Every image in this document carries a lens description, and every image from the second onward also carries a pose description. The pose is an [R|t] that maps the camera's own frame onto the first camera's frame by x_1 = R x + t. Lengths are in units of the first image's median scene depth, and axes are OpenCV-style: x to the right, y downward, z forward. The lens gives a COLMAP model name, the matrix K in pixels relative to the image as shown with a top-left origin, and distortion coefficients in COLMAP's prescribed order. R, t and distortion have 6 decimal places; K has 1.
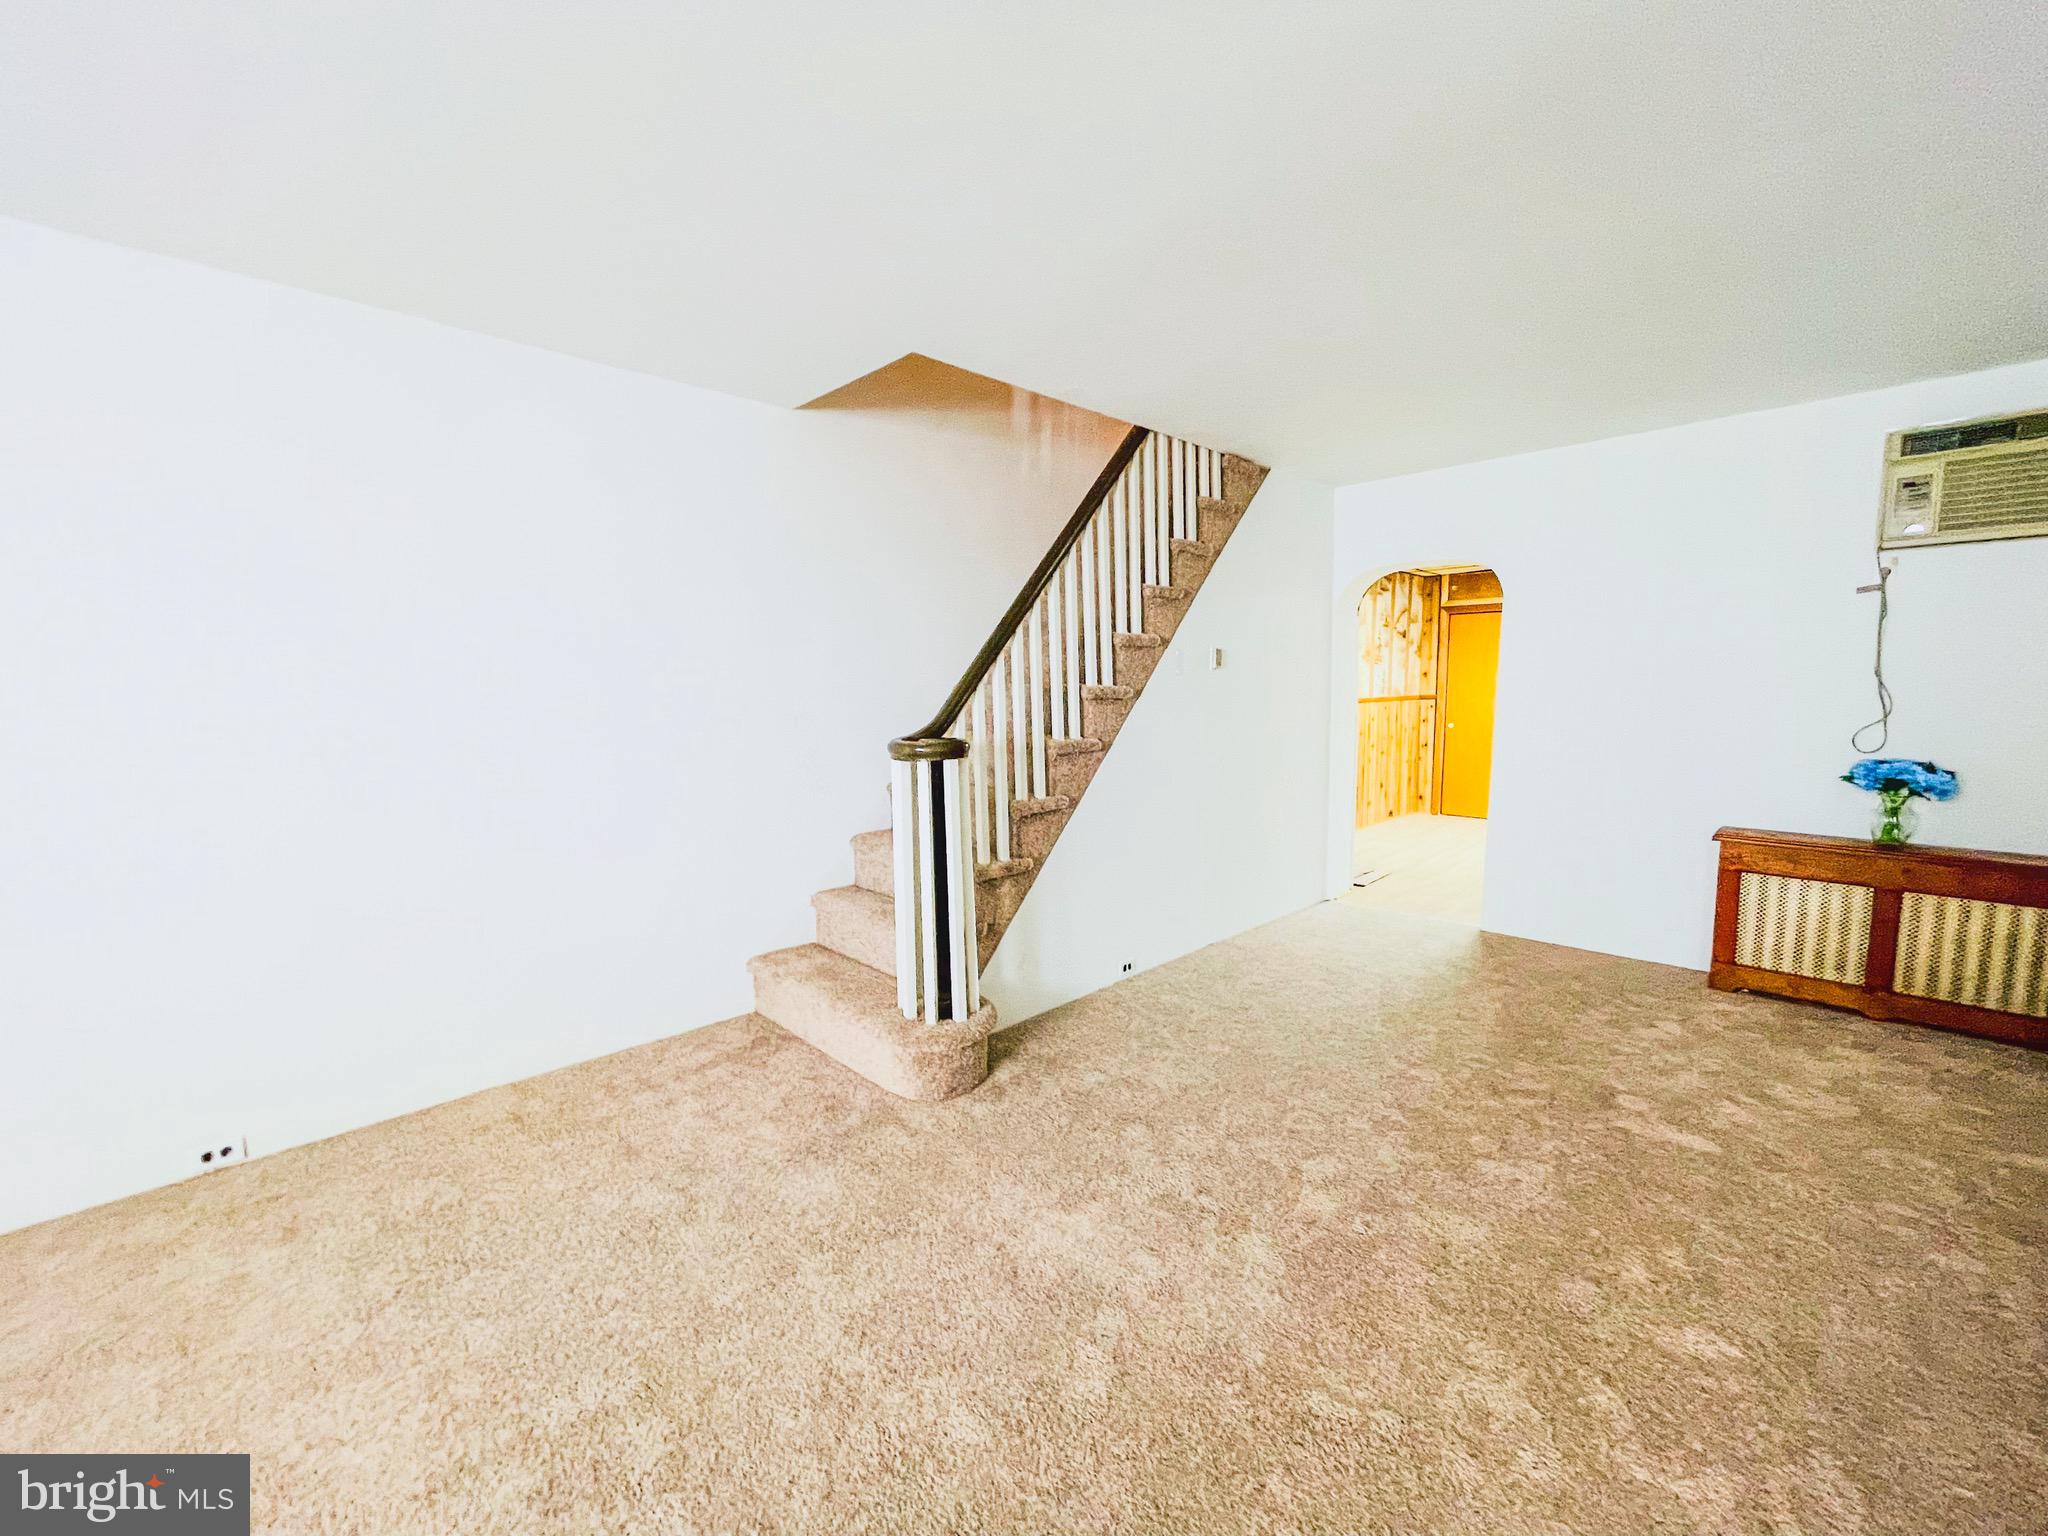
lens RADIAL K [[828.3, 0, 1023.0], [0, 828.3, 780.6], [0, 0, 1]] dist [-0.003302, -0.000098]
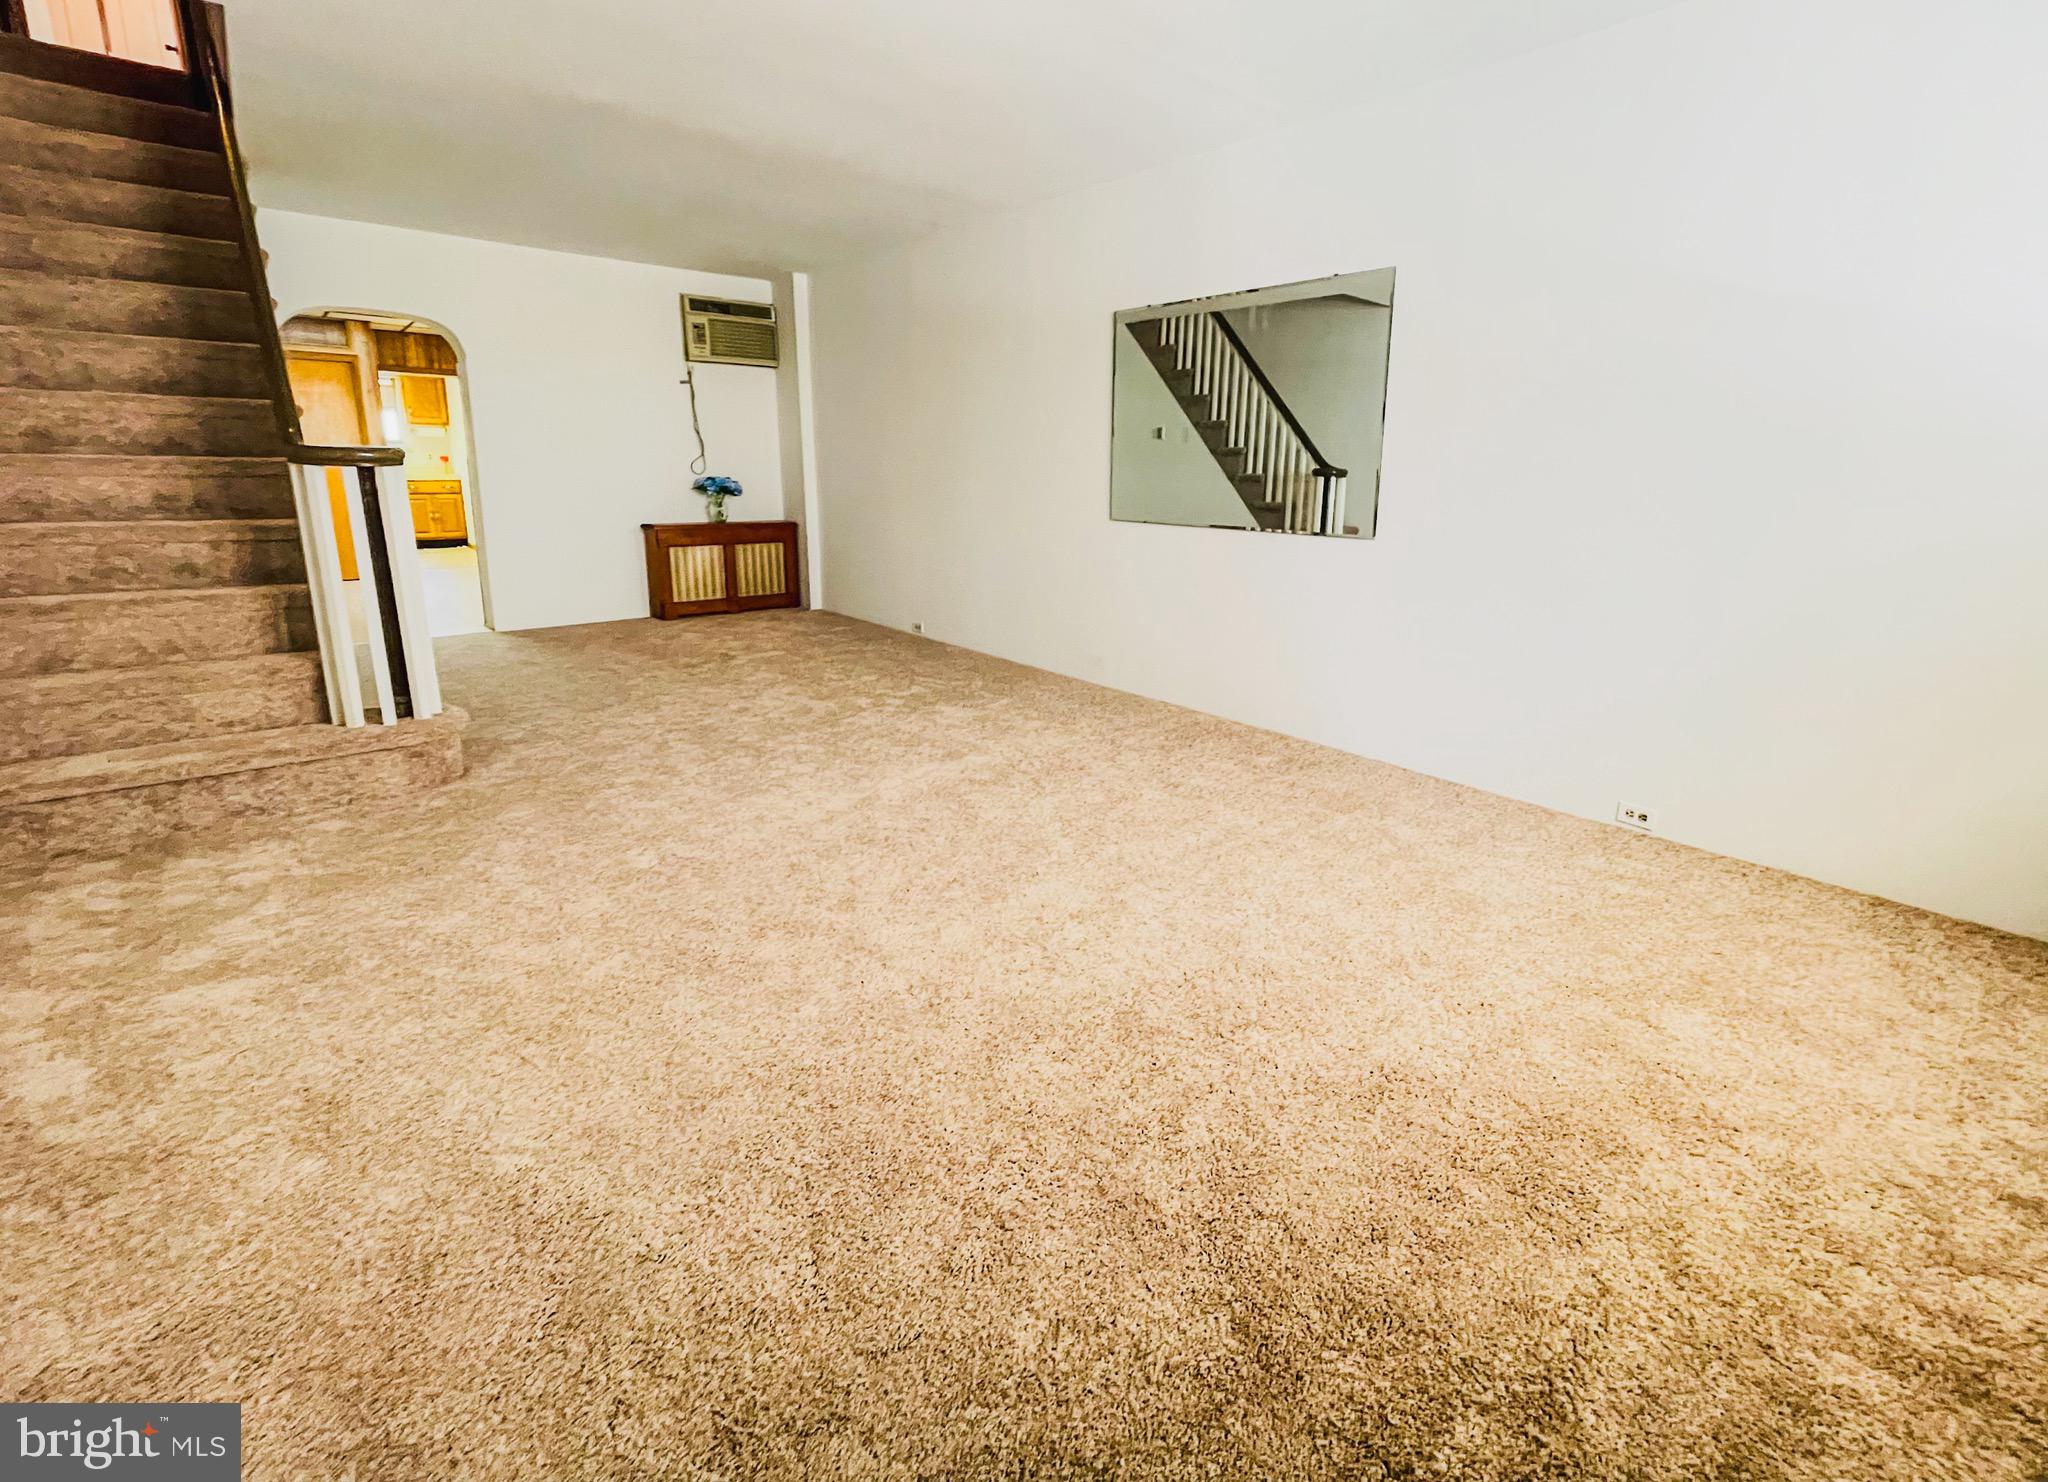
lens RADIAL K [[893.4, 0, 1111.4], [0, 893.4, 667.1], [0, 0, 1]] dist [0.001839, 0.000181]
pose [[0.010994, -0.208788, 0.977899, -1.039694], [0.096642, 0.973602, 0.206784, 0.064212], [-0.995258, 0.092233, 0.030882, 0.064836]]
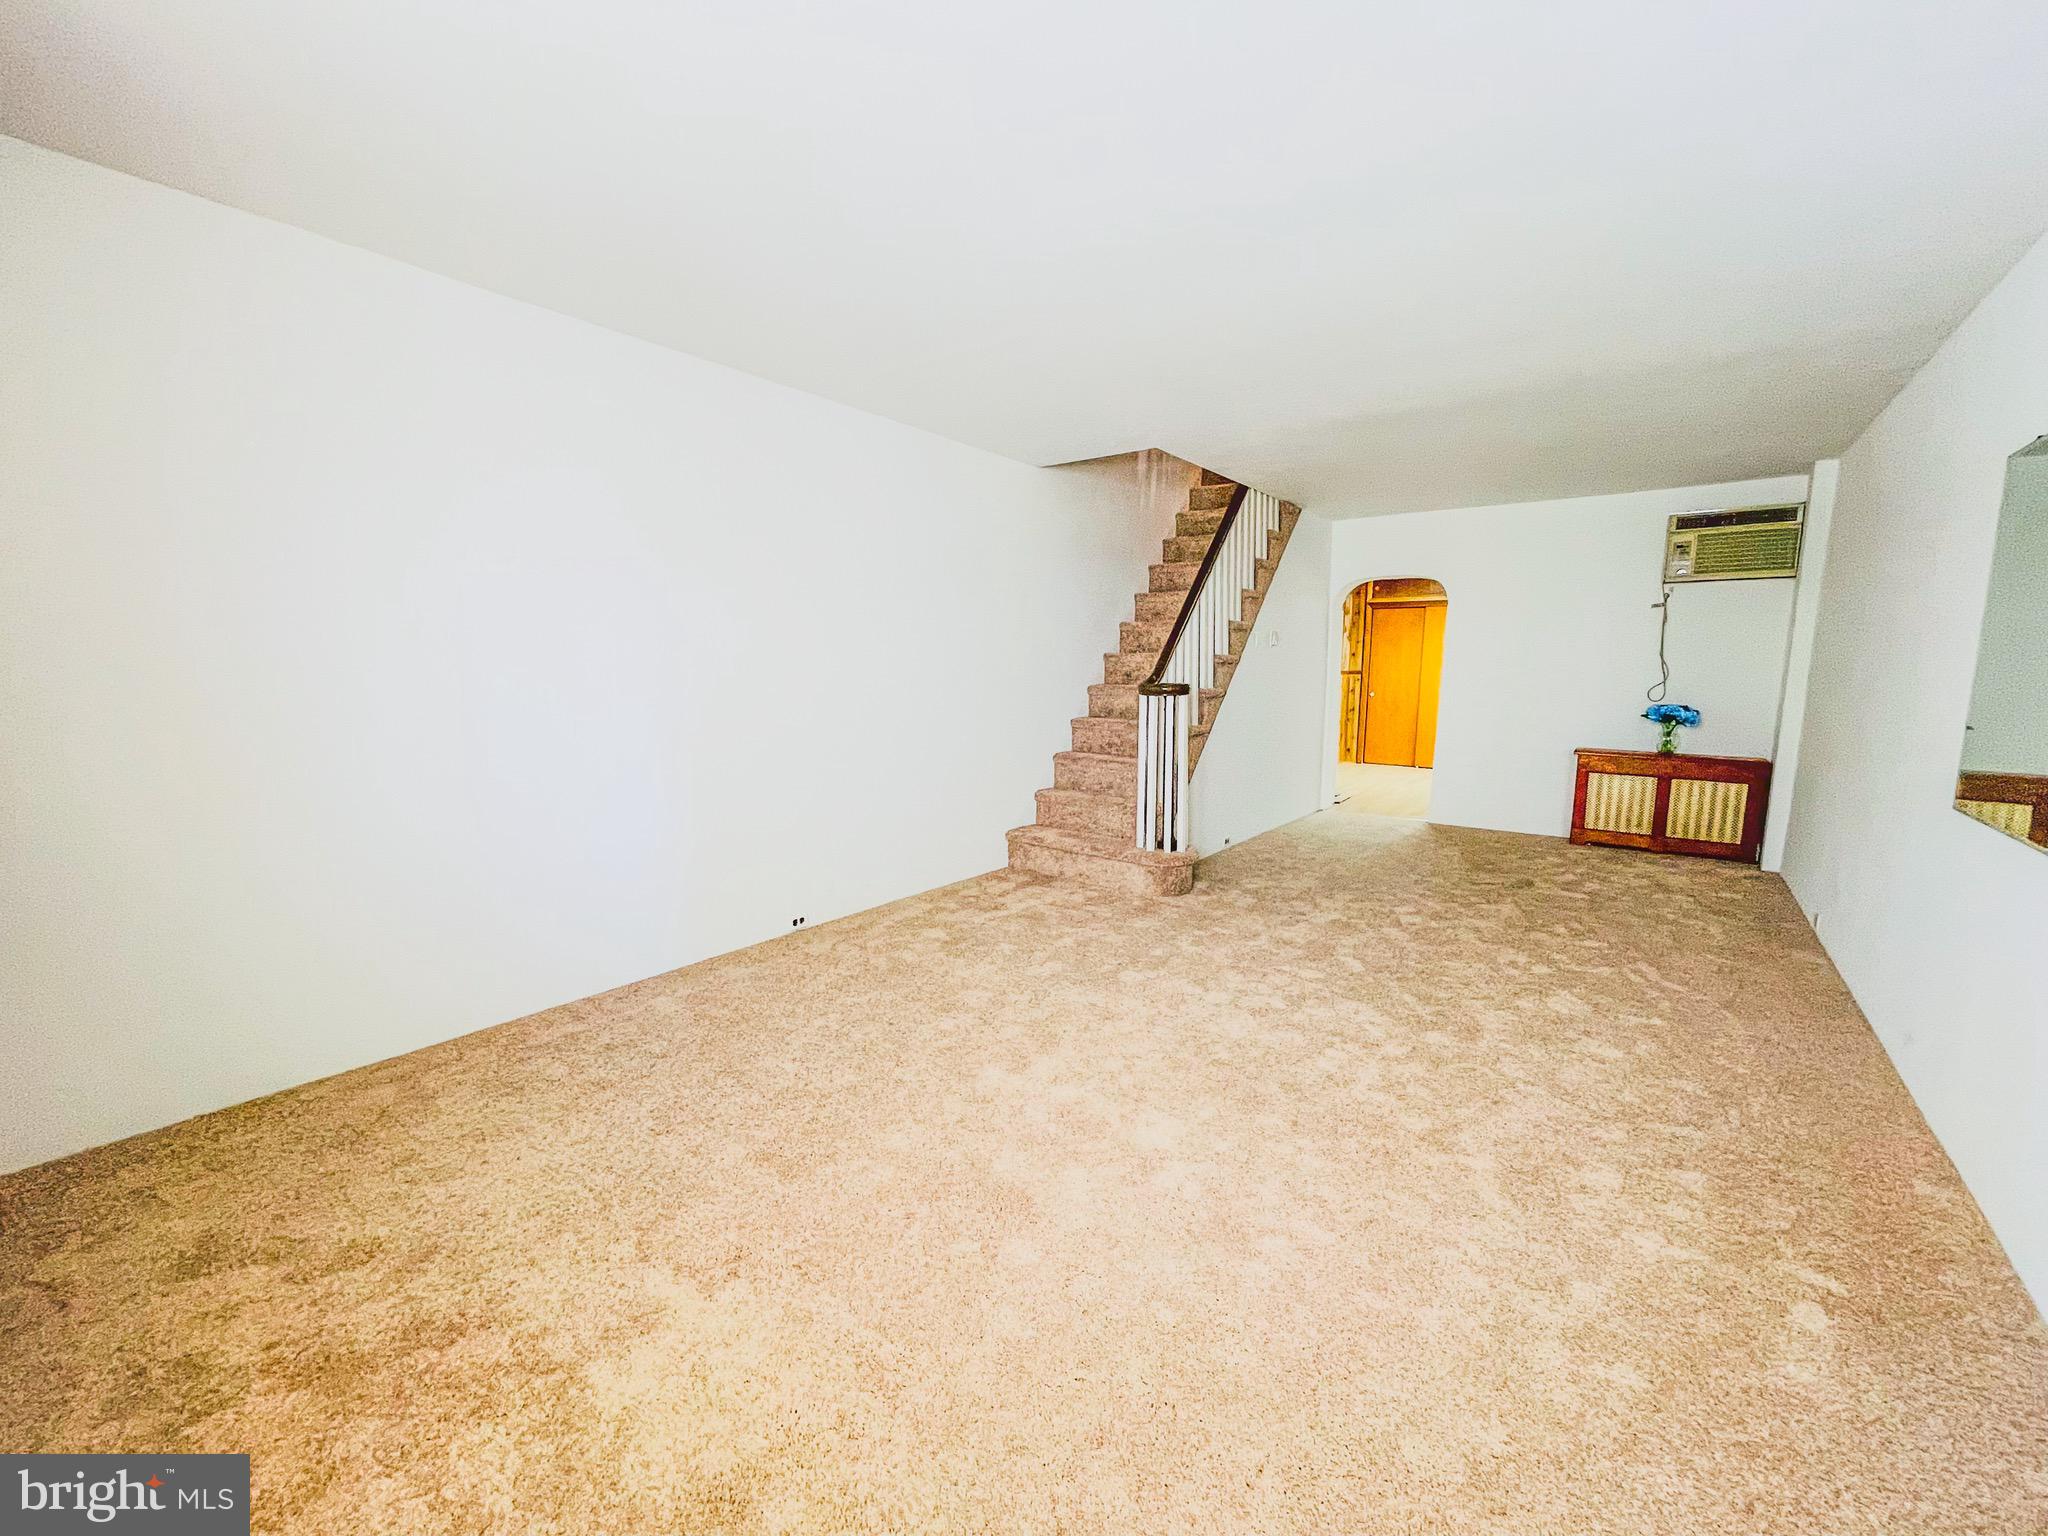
lens RADIAL K [[828.3, 0, 1028.1], [0, 828.3, 781.6], [0, 0, 1]] dist [-0.003302, -0.000098]
pose [[0.987806, -0.005512, 0.155592, -0.555214], [0.001472, 0.999659, 0.026068, 0.090085], [-0.155682, -0.025521, 0.987477, -0.518572]]
